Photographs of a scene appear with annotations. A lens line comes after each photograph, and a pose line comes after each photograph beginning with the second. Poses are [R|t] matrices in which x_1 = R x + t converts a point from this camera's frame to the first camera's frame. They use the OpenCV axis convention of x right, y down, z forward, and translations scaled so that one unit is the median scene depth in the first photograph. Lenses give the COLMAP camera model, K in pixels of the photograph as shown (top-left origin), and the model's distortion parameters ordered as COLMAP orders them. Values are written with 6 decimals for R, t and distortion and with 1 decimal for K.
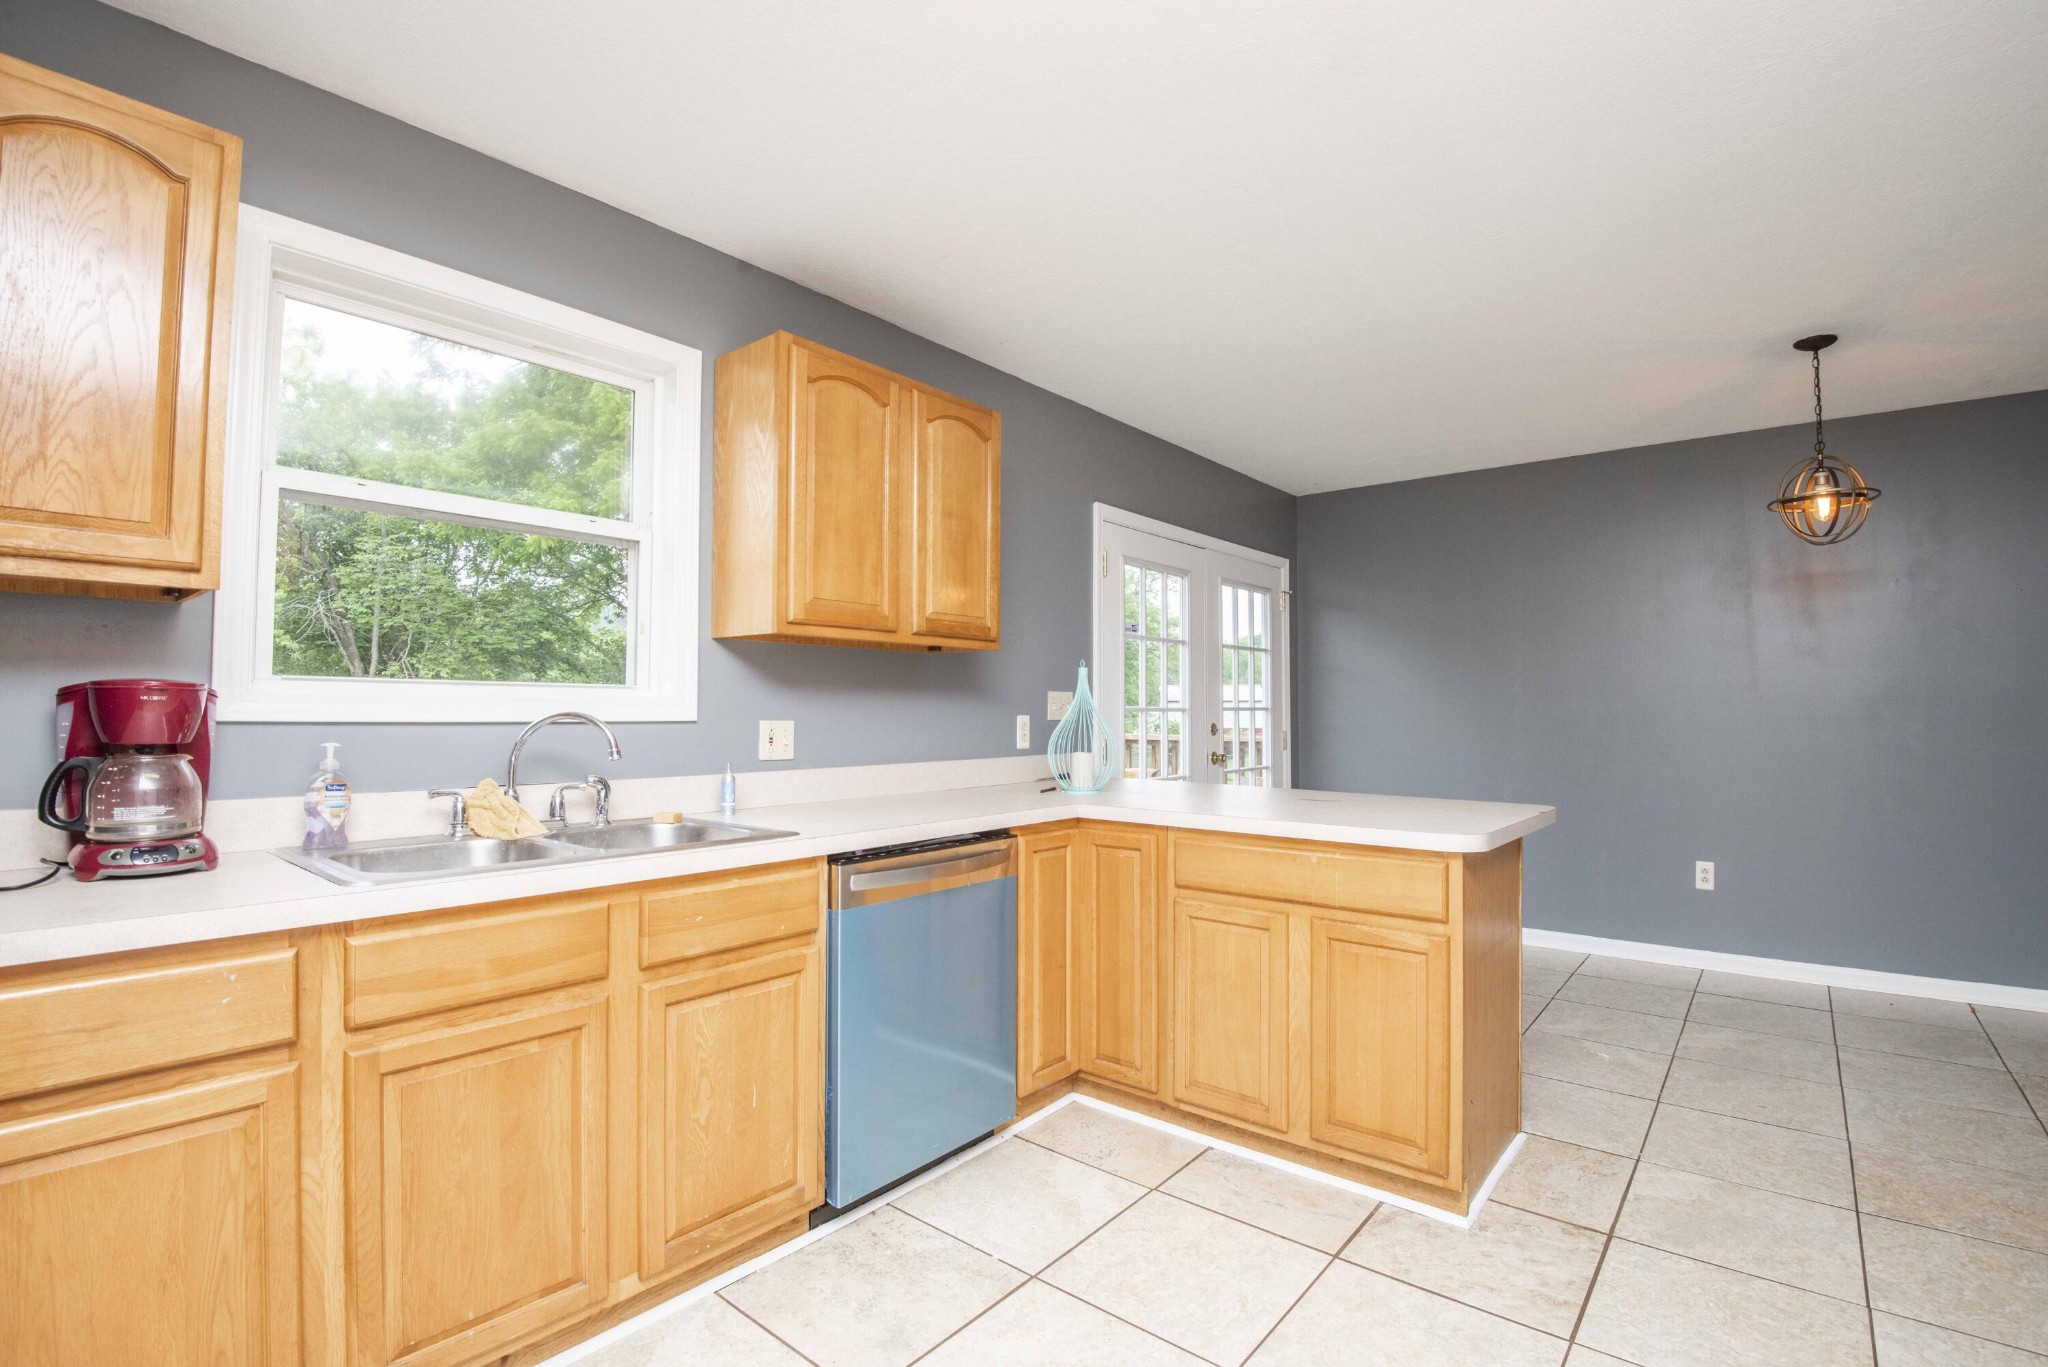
lens RADIAL K [[937.2, 0, 1037.9], [0, 937.2, 683.6], [0, 0, 1]] dist [-0.009962, -0.016605]
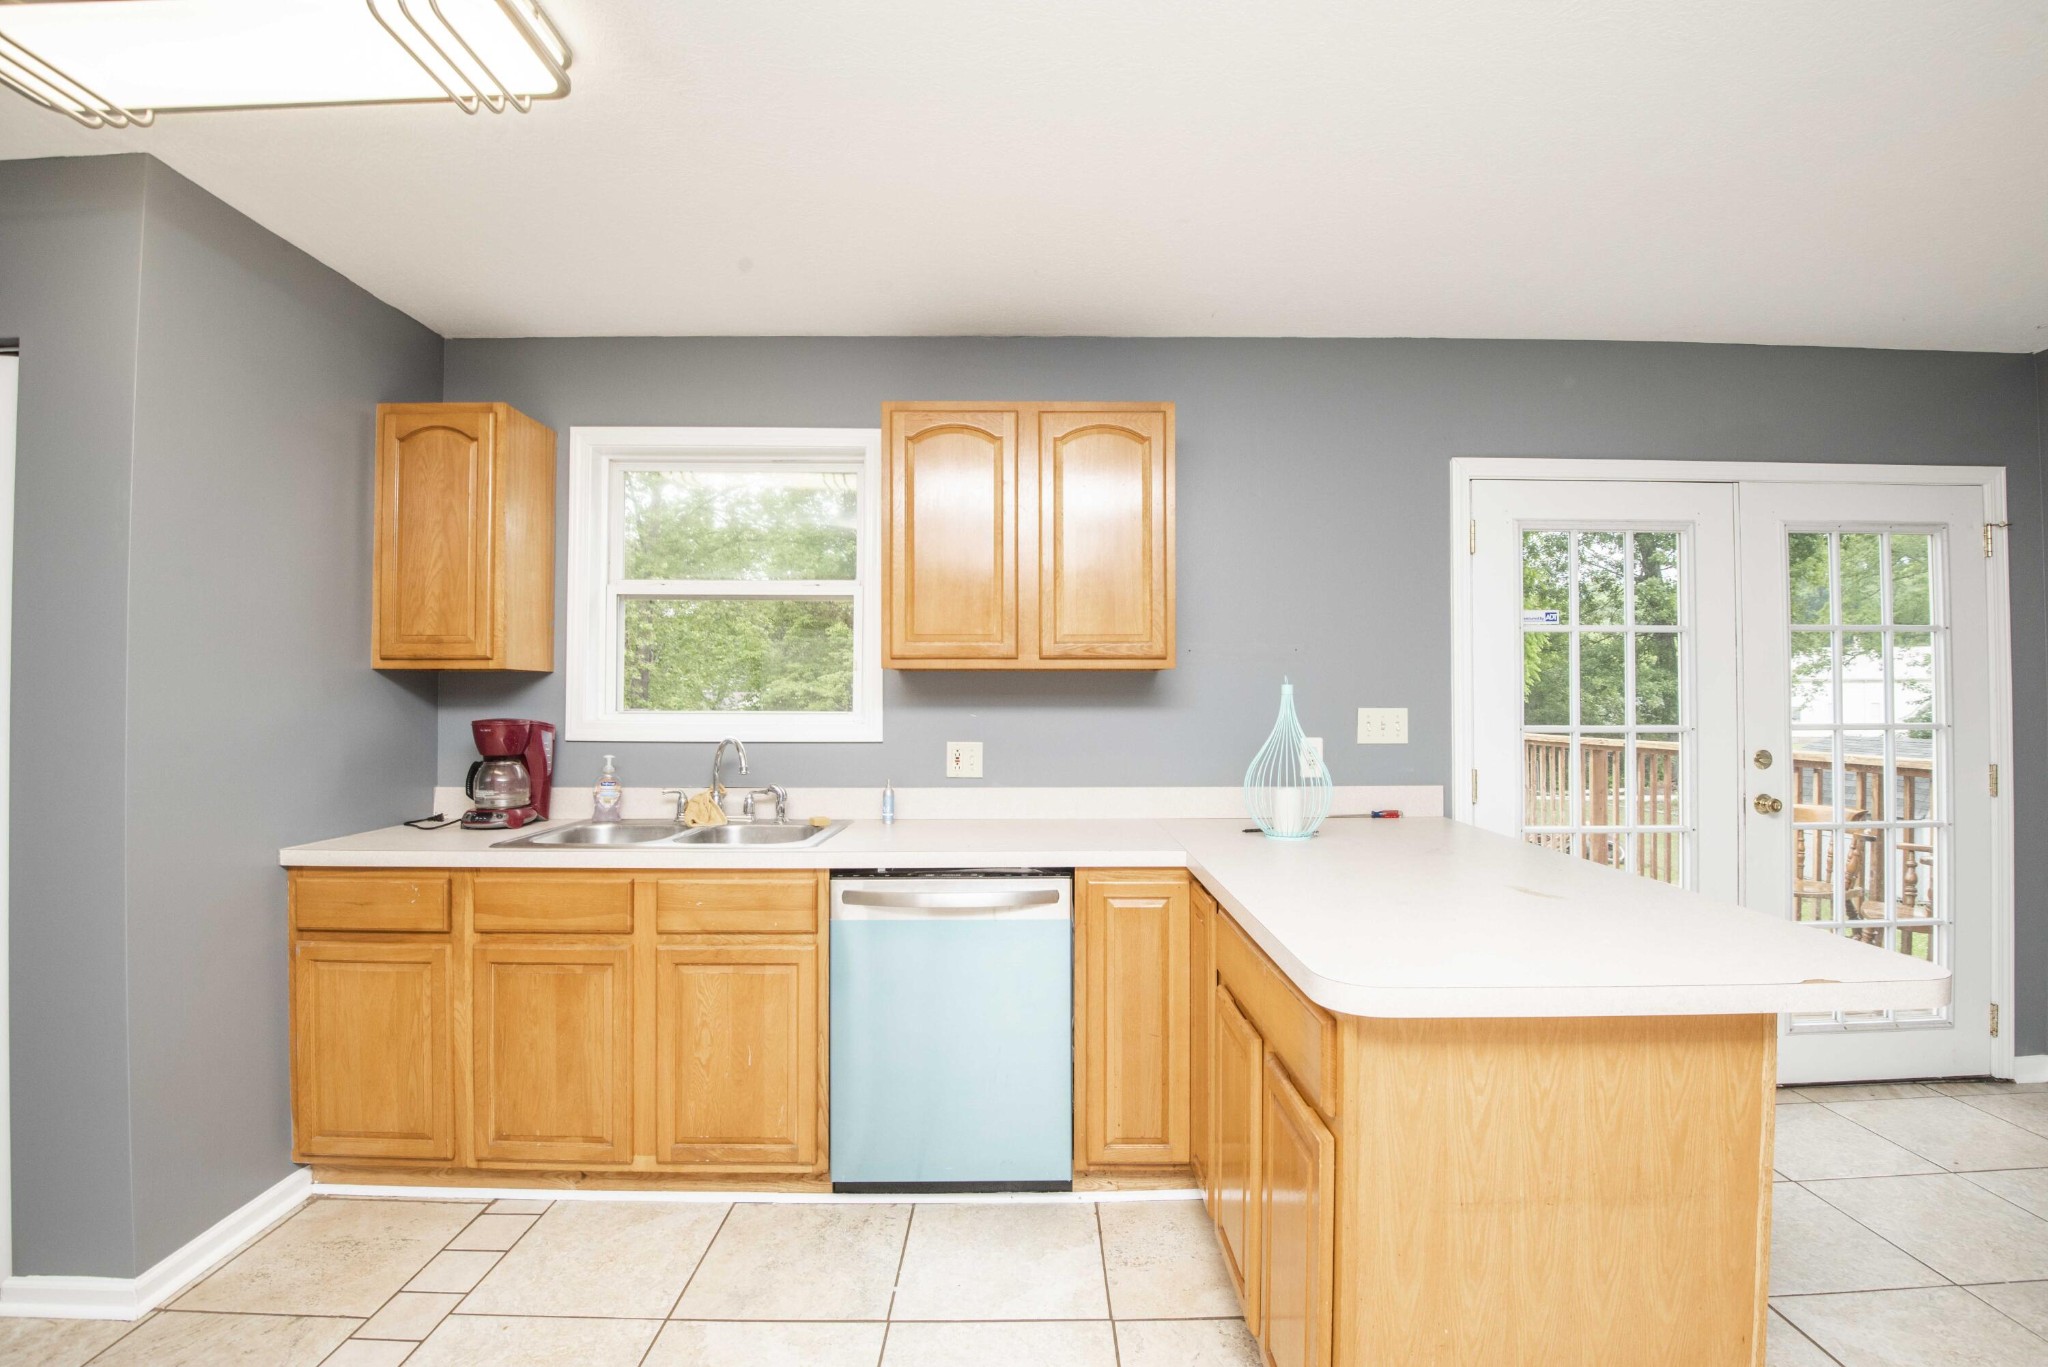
lens RADIAL K [[929.0, 0, 1024.0], [0, 929.0, 683.5], [0, 0, 1]] dist [-0.007271, -0.014721]
pose [[0.638594, -0.014321, -0.769411, 0.794614], [0.024656, 0.999694, 0.001857, -0.038576], [0.769149, -0.020157, 0.638752, 0.462572]]
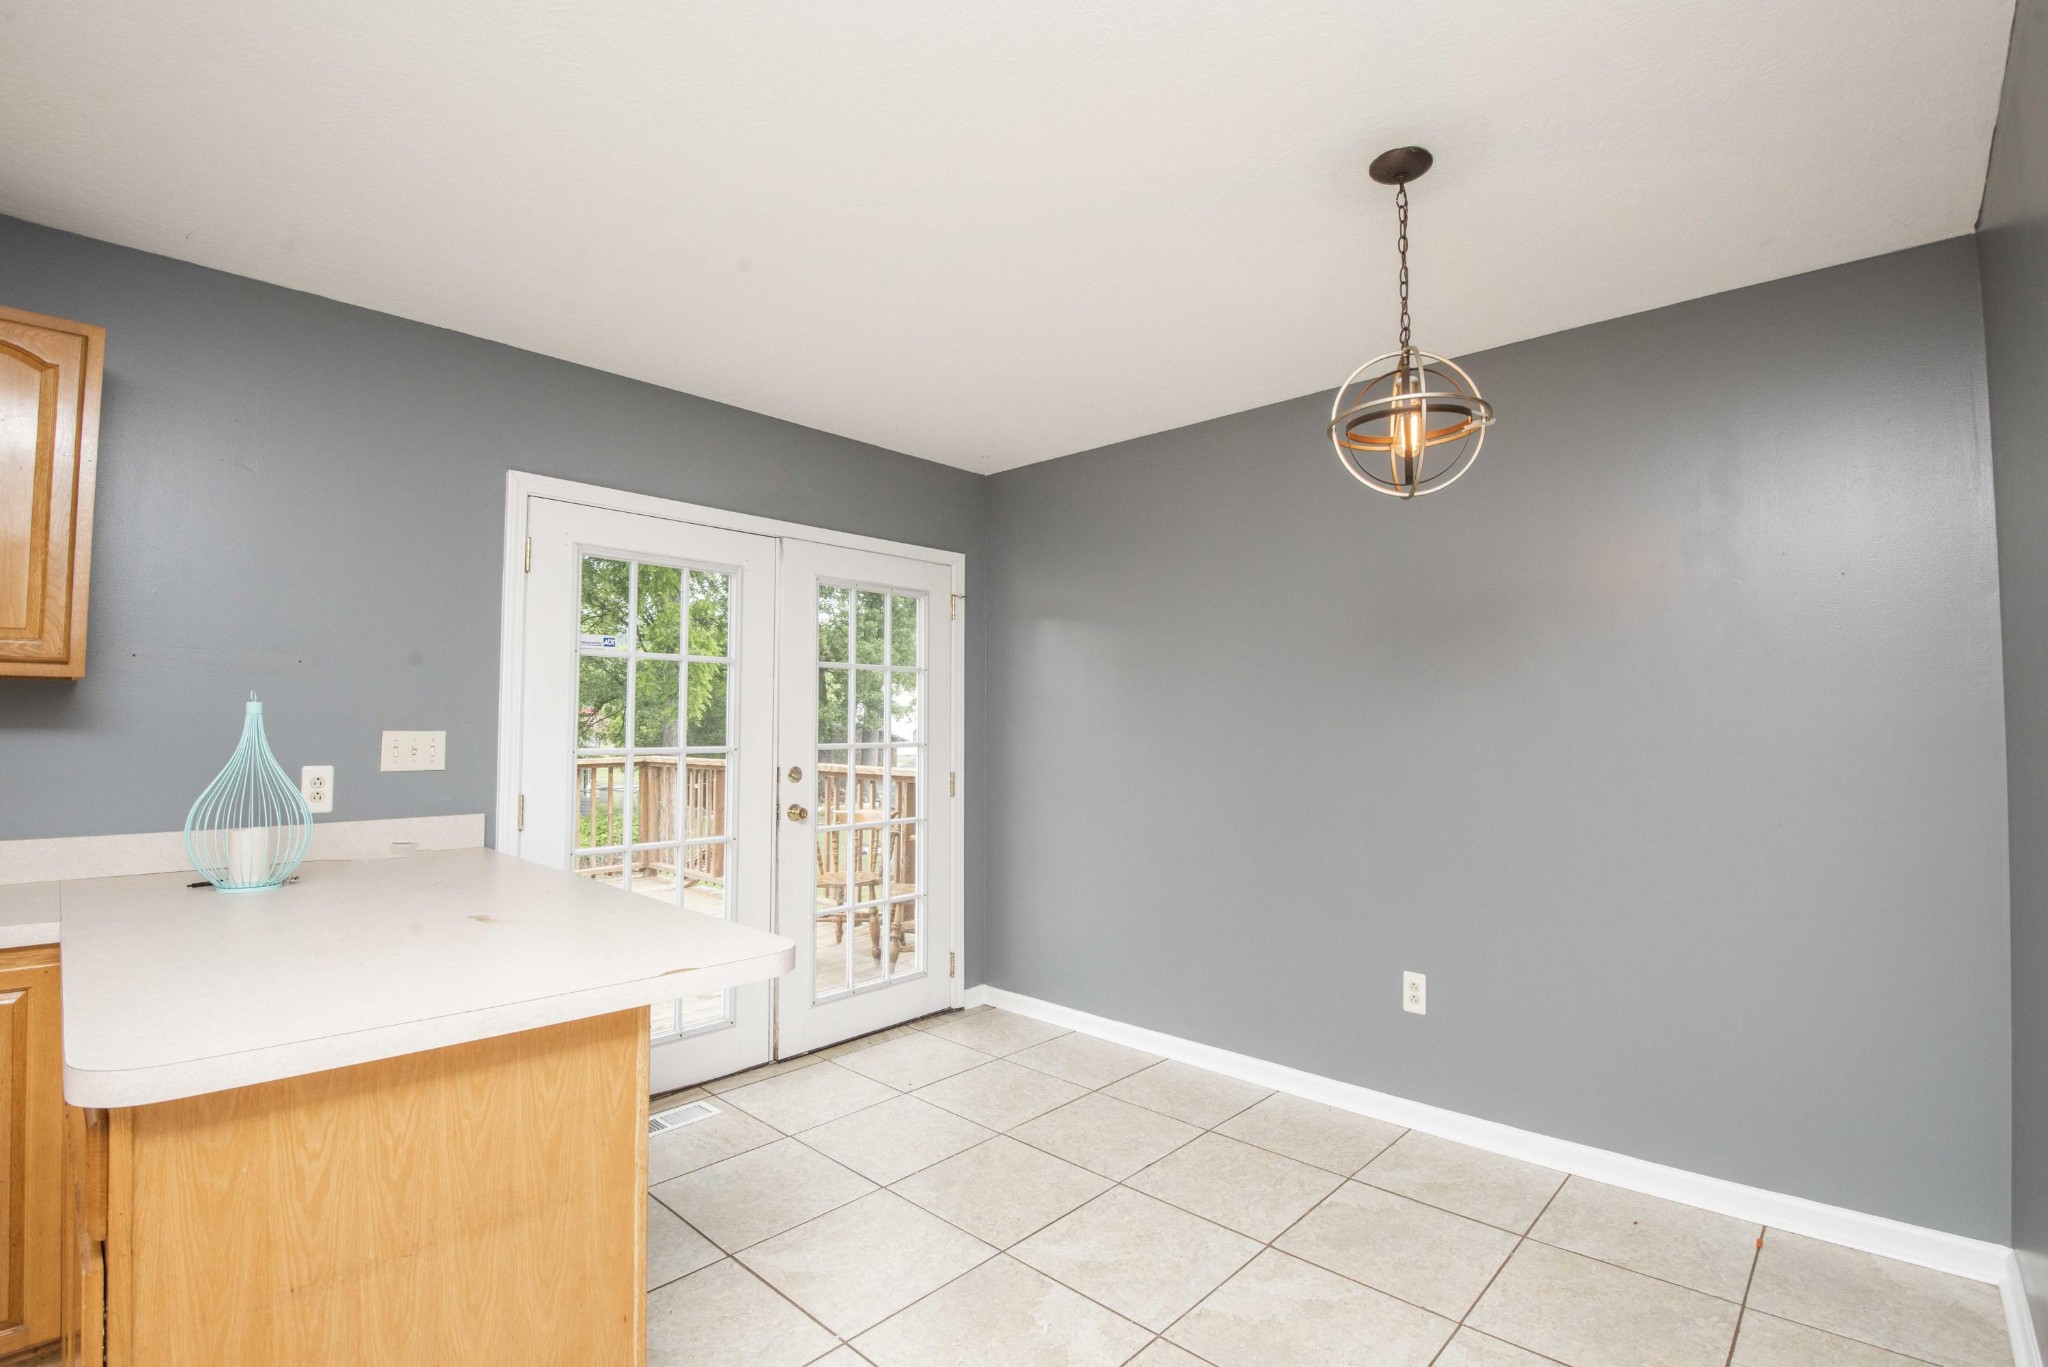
lens RADIAL K [[937.2, 0, 1037.9], [0, 937.2, 683.6], [0, 0, 1]] dist [-0.009962, -0.016605]
pose [[0.997921, -0.001777, -0.064425, 0.984420], [0.000851, 0.999896, -0.014399, -0.031163], [0.064444, 0.014314, 0.997819, 0.569254]]
